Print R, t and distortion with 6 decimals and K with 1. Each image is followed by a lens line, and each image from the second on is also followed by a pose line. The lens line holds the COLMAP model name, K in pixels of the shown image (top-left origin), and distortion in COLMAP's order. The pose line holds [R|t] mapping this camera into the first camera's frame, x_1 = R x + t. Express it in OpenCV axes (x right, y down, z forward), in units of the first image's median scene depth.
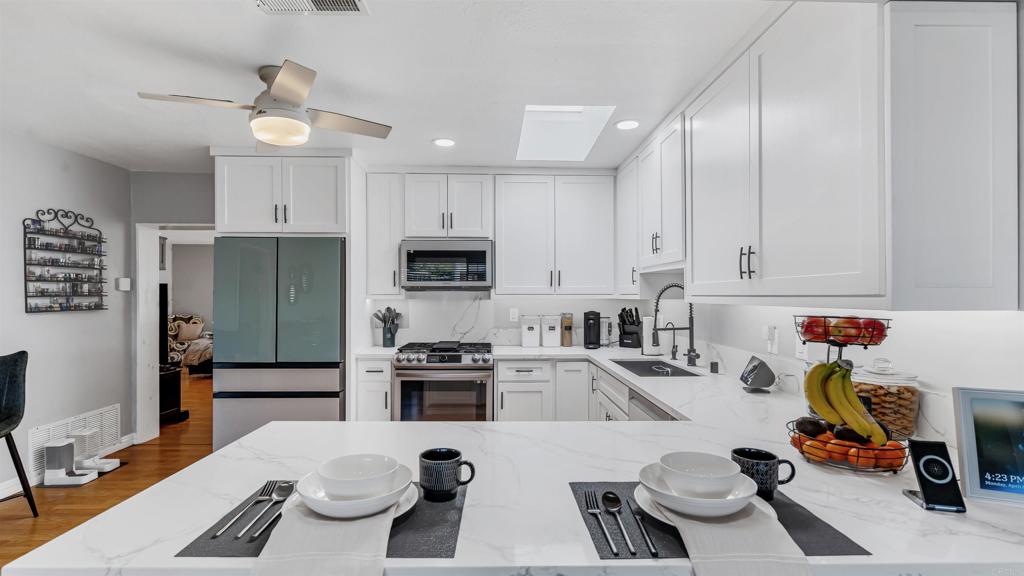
lens RADIAL K [[463.2, 0, 511.2], [0, 463.2, 289.6], [0, 0, 1]] dist [-0.003919, 0.000734]
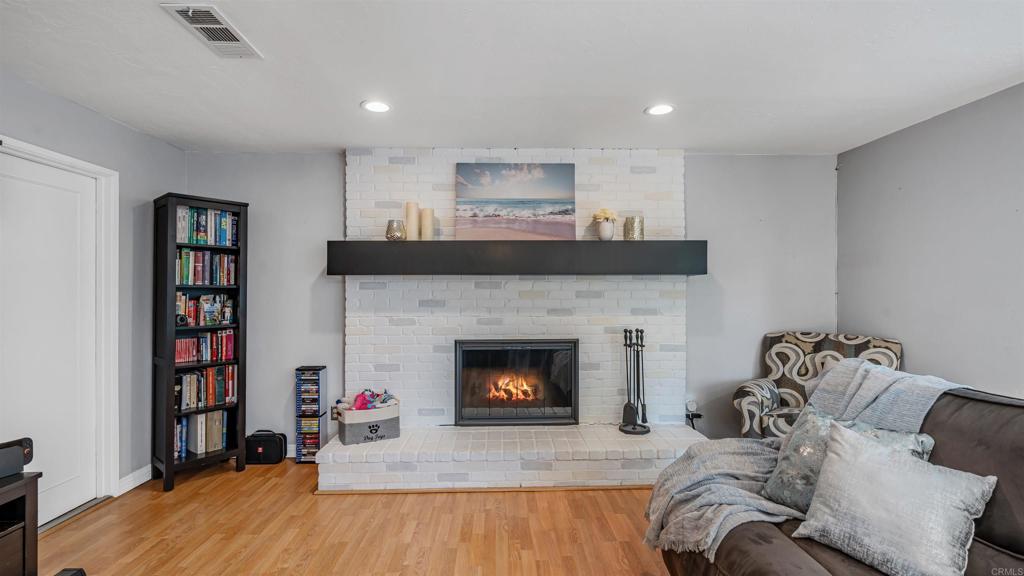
lens RADIAL K [[463.2, 0, 512.5], [0, 463.2, 288.8], [0, 0, 1]] dist [-0.003919, 0.000734]
pose [[0.005488, -0.006930, -0.999961, -0.346442], [0.015906, 0.999850, -0.006842, 0.015694], [0.999858, -0.015868, 0.005598, 0.748103]]
